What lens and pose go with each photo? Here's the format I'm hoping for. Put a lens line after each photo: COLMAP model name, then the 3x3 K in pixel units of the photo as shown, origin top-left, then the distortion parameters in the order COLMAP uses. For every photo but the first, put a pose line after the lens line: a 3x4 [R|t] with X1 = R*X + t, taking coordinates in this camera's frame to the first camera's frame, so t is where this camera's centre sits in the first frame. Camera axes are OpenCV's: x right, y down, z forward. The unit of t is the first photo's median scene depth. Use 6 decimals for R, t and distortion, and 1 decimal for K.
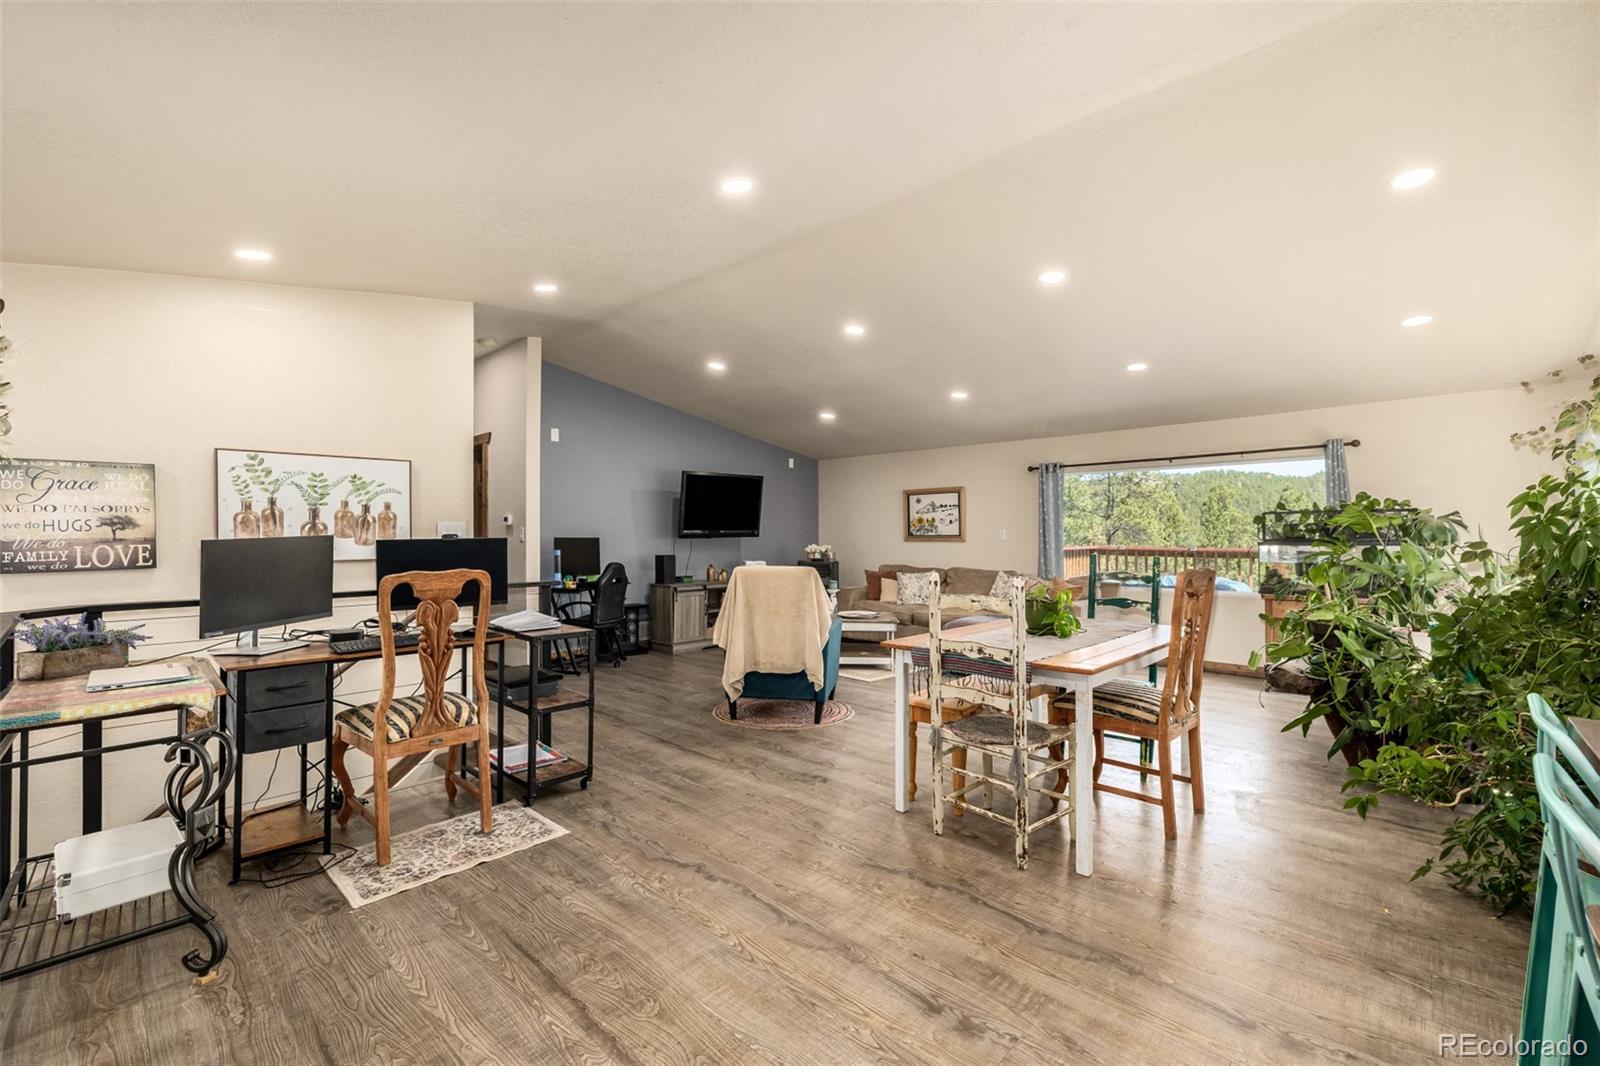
lens RADIAL K [[688.1, 0, 800.0], [0, 688.1, 533.0], [0, 0, 1]] dist [-0.000864, -0.000141]
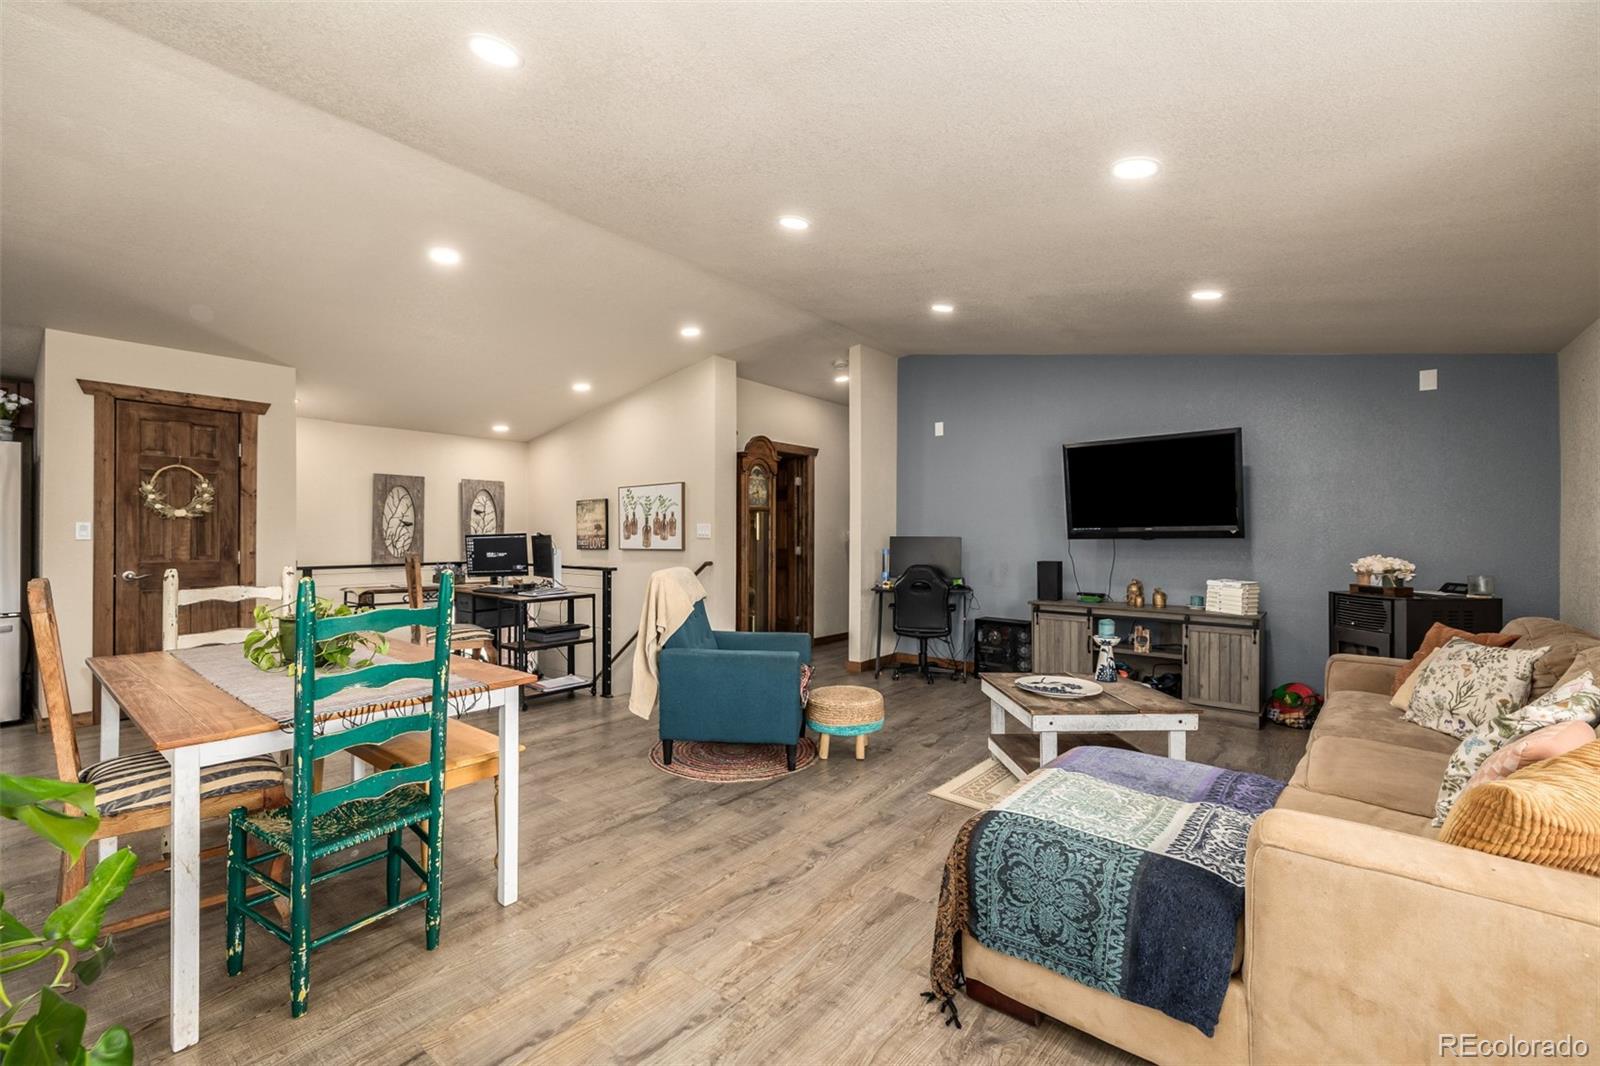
lens RADIAL K [[688.1, 0, 800.0], [0, 688.1, 533.0], [0, 0, 1]] dist [-0.000864, -0.000141]
pose [[0.052859, 0.000459, -0.998602, 0.920276], [0.001760, 0.999998, 0.000553, 0.001864], [0.998600, -0.001787, 0.052858, 1.204828]]
